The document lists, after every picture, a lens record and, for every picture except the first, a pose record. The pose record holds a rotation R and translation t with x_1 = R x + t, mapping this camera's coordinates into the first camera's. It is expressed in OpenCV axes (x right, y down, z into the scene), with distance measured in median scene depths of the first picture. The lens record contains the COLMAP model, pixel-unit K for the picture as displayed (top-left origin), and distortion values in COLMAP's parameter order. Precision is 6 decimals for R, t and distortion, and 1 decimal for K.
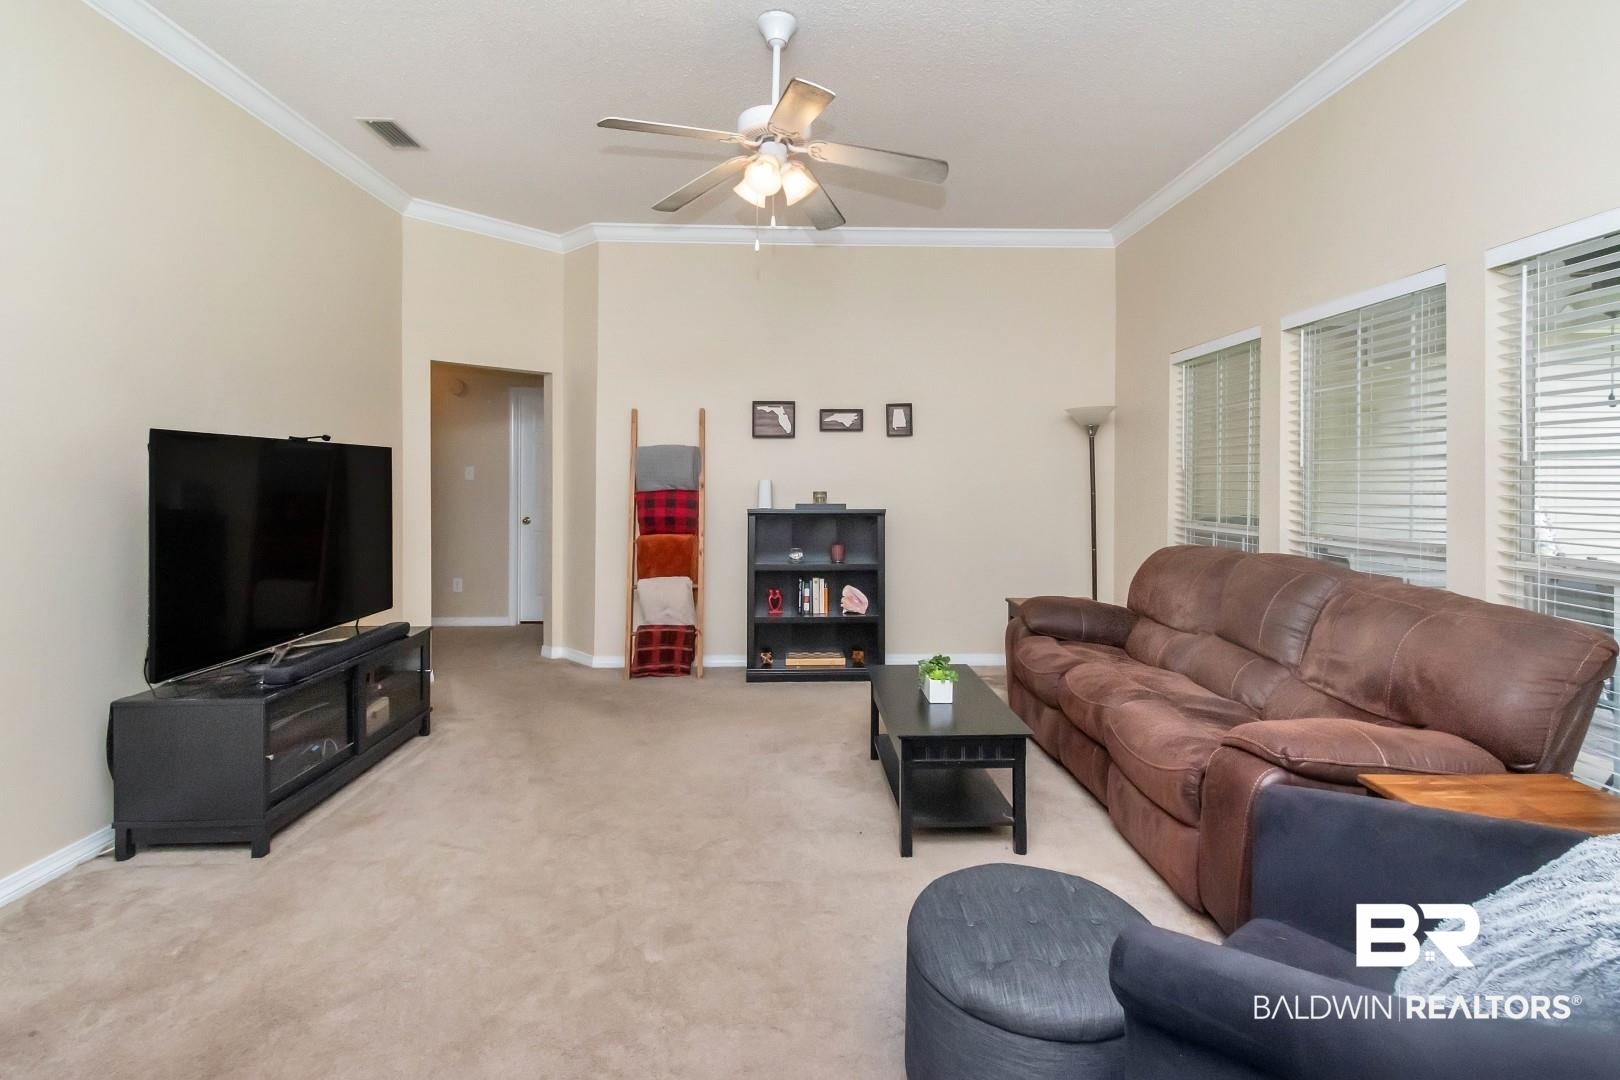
lens RADIAL K [[752.0, 0, 813.3], [0, 752.0, 485.8], [0, 0, 1]] dist [0.001675, -0.000043]
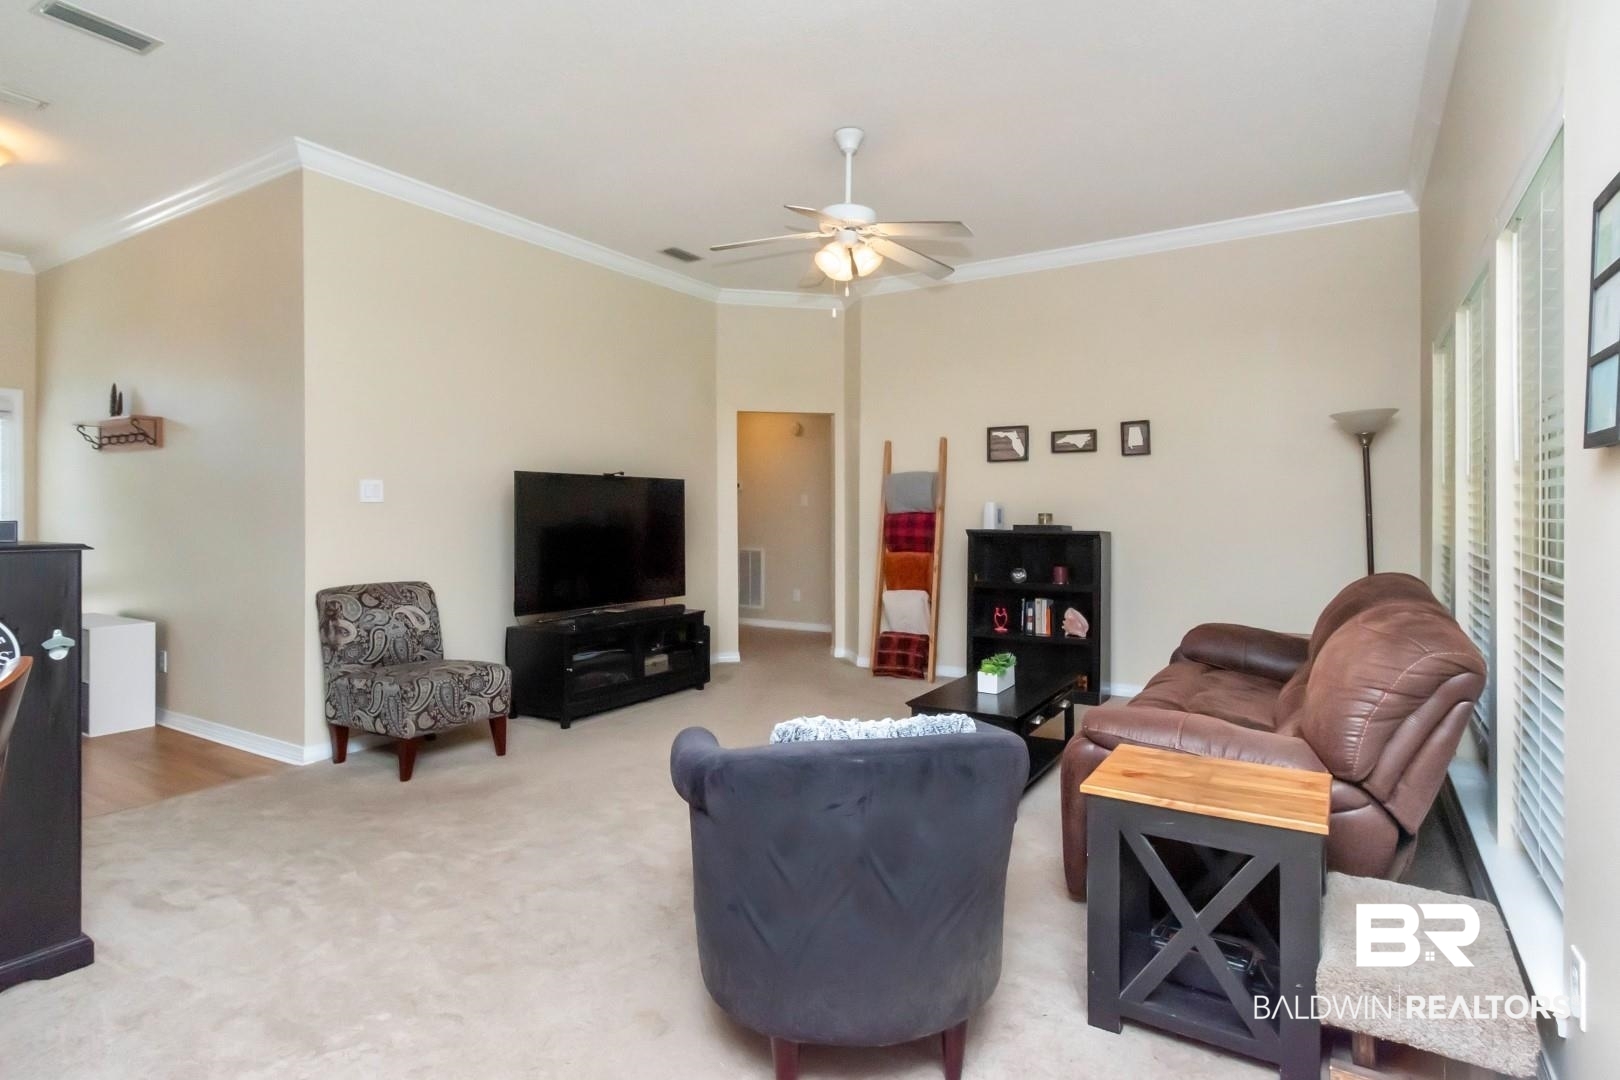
lens RADIAL K [[850.1, 0, 813.6], [0, 850.1, 518.0], [0, 0, 1]] dist [0.002689, 0.000958]
pose [[0.825969, 0.001246, -0.563714, 0.399181], [-0.003764, 0.999987, -0.003306, 0.018902], [0.563702, 0.004852, 0.825964, -0.120093]]
